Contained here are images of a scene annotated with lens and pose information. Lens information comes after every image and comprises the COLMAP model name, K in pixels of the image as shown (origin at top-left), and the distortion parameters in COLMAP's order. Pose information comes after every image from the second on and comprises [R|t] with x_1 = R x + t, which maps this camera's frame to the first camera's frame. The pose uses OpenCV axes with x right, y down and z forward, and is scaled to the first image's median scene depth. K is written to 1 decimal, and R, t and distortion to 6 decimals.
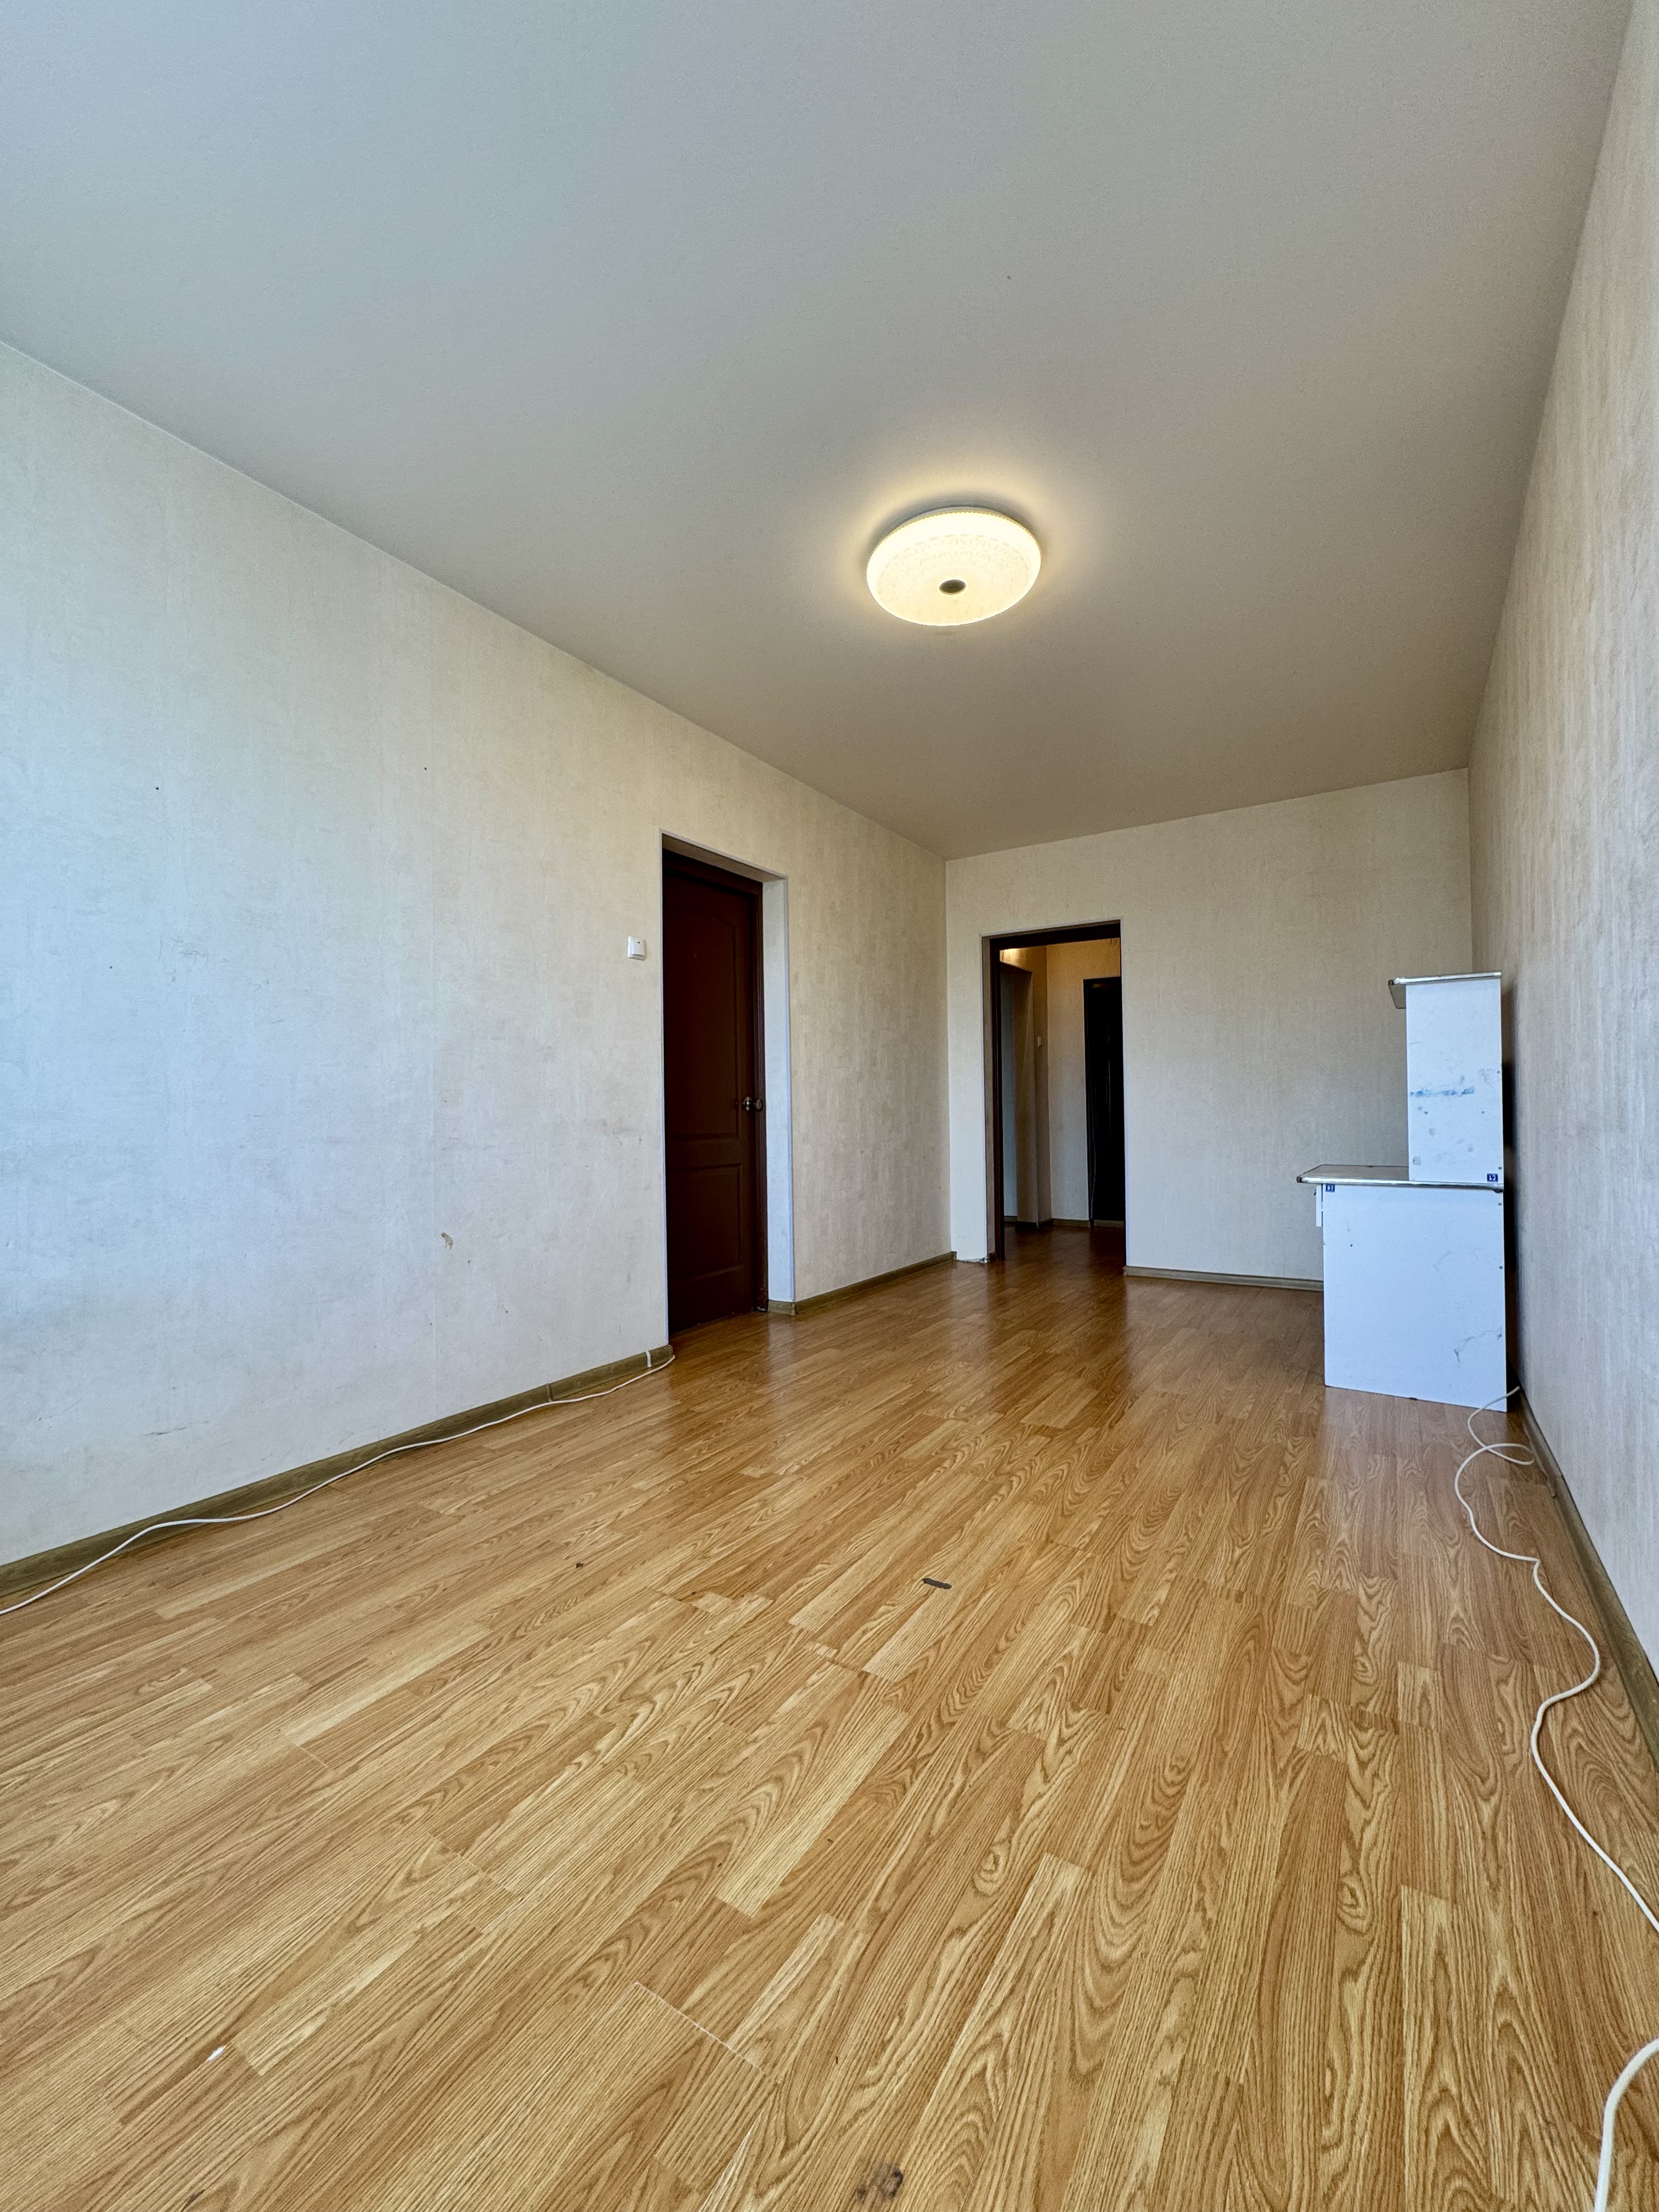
lens RADIAL K [[883.2, 0, 829.5], [0, 883.2, 1106.0], [0, 0, 1]] dist [-0.004061, 0.000524]
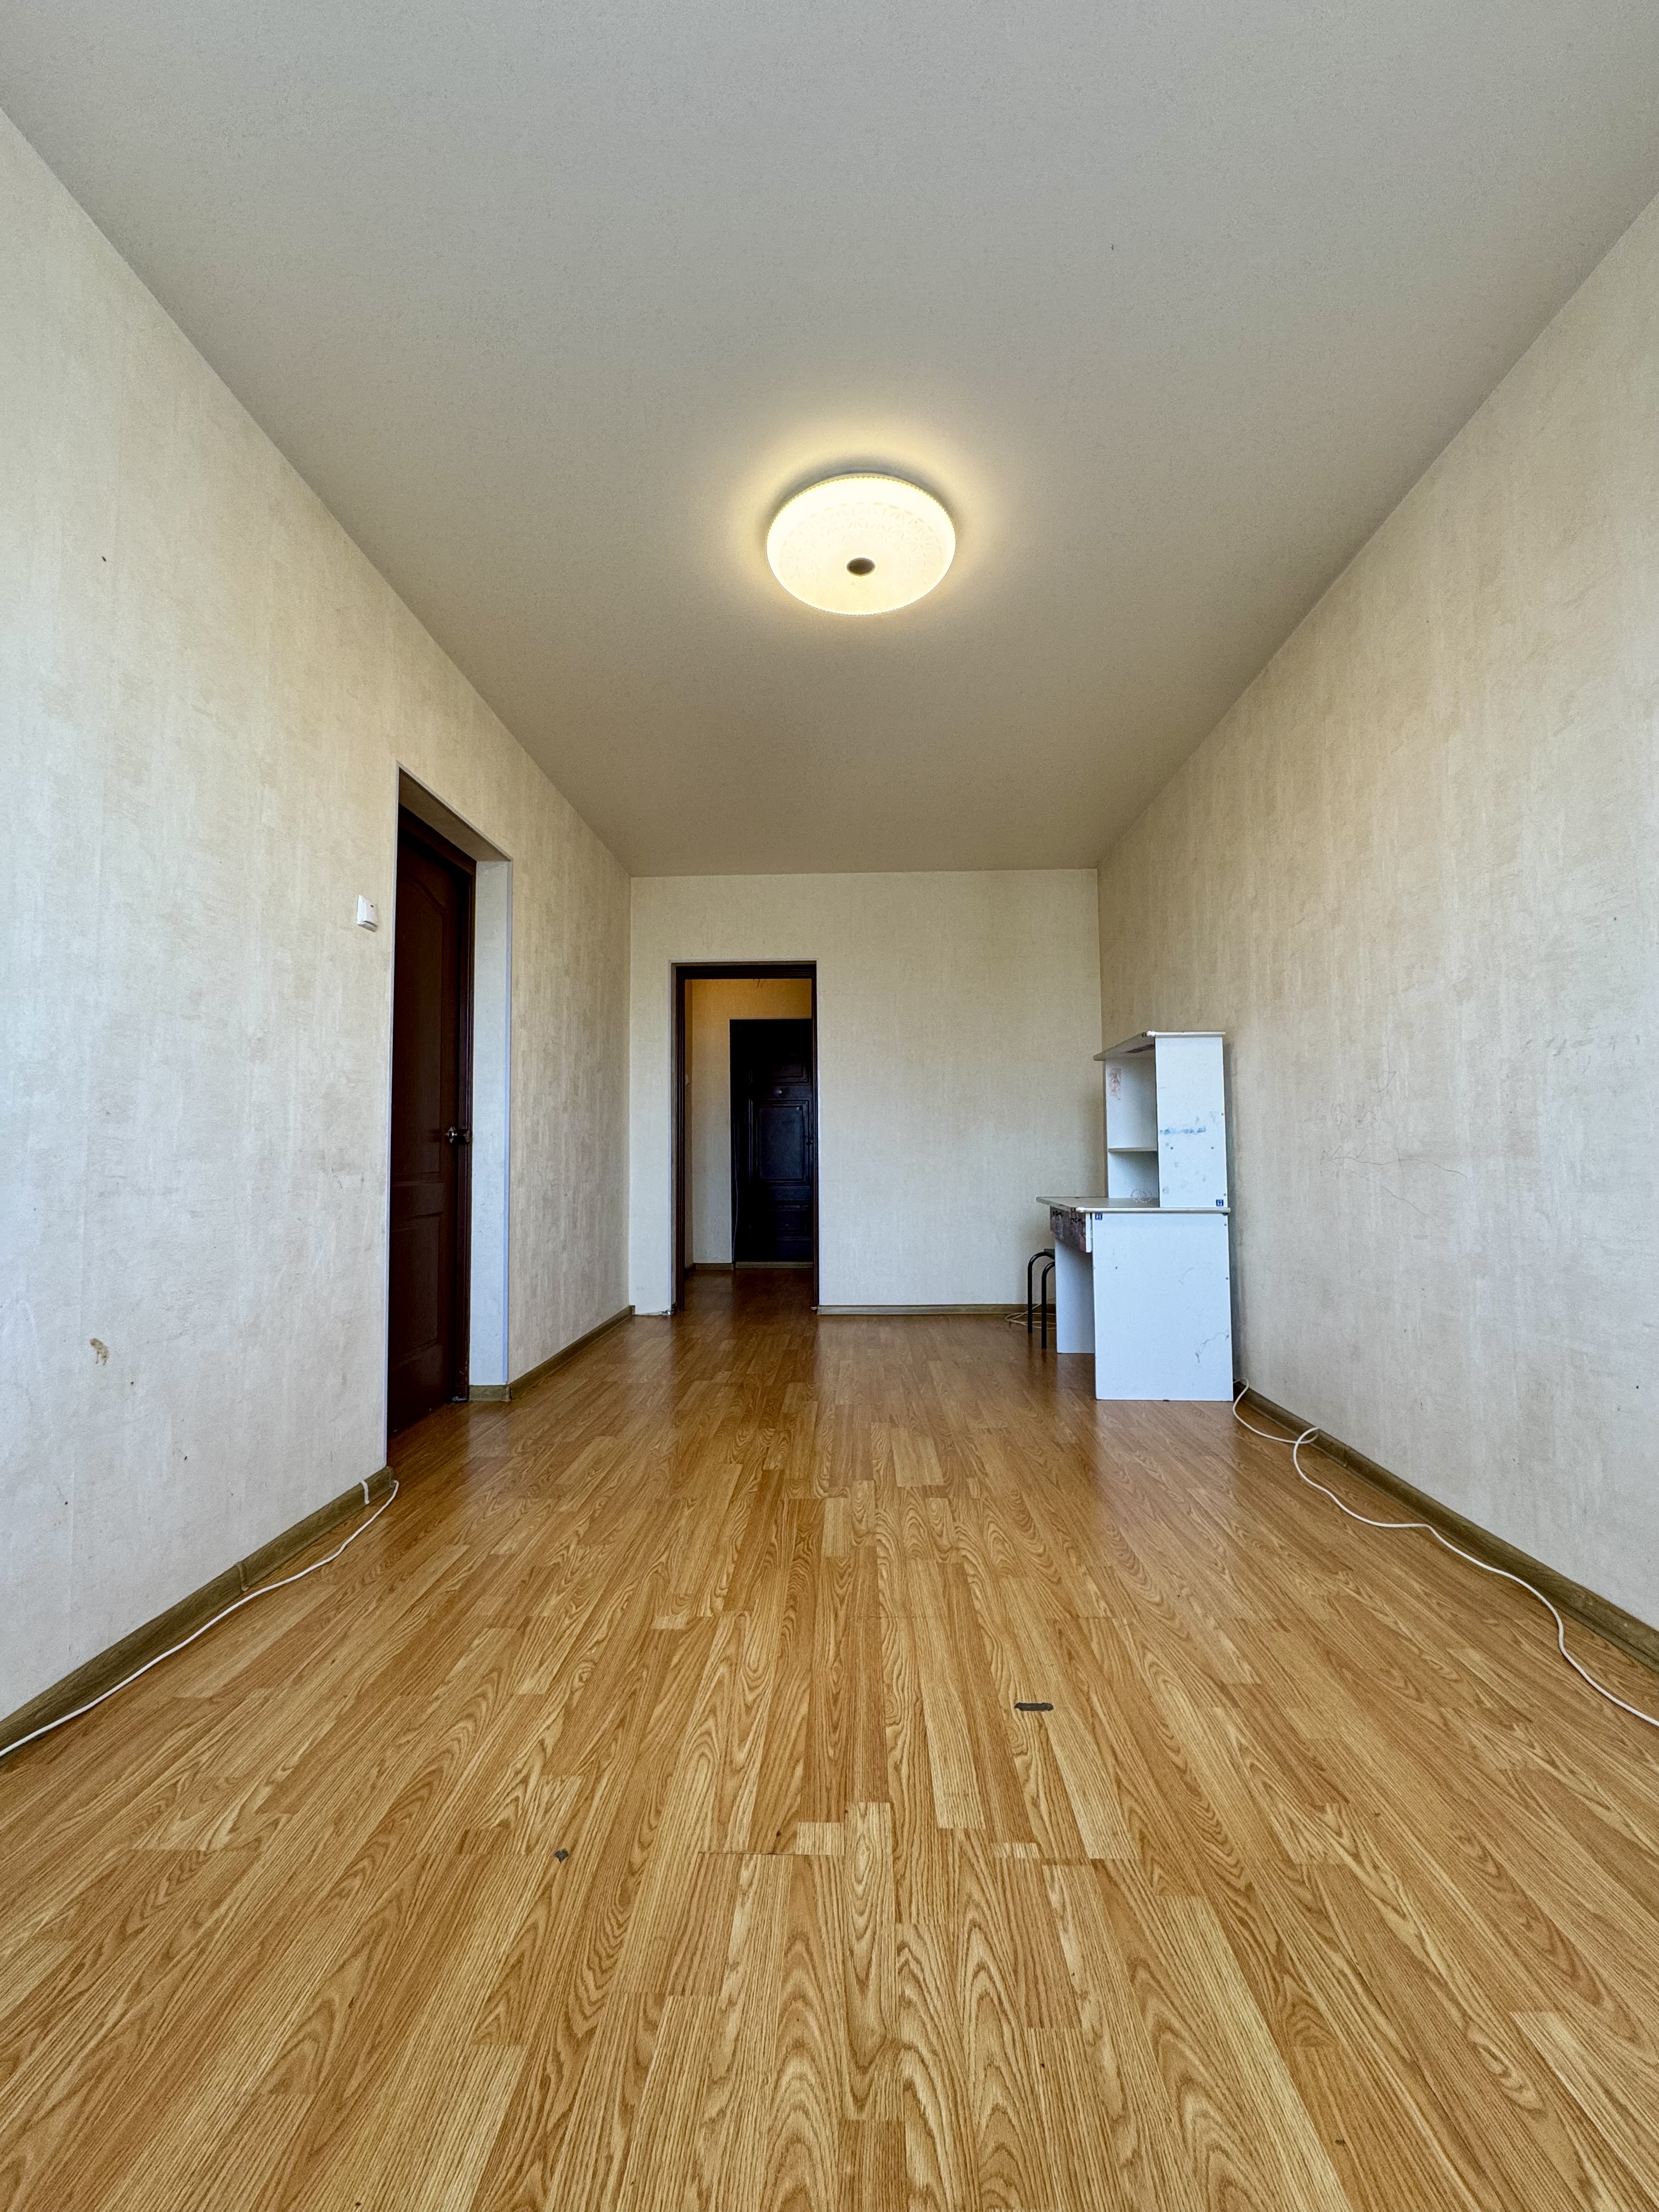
lens RADIAL K [[883.2, 0, 829.5], [0, 883.2, 1106.0], [0, 0, 1]] dist [-0.004061, 0.000524]
pose [[0.860326, 0.032290, 0.508720, -0.318211], [-0.005787, 0.998546, -0.053593, 0.018359], [-0.509711, 0.043164, 0.859262, 0.244287]]
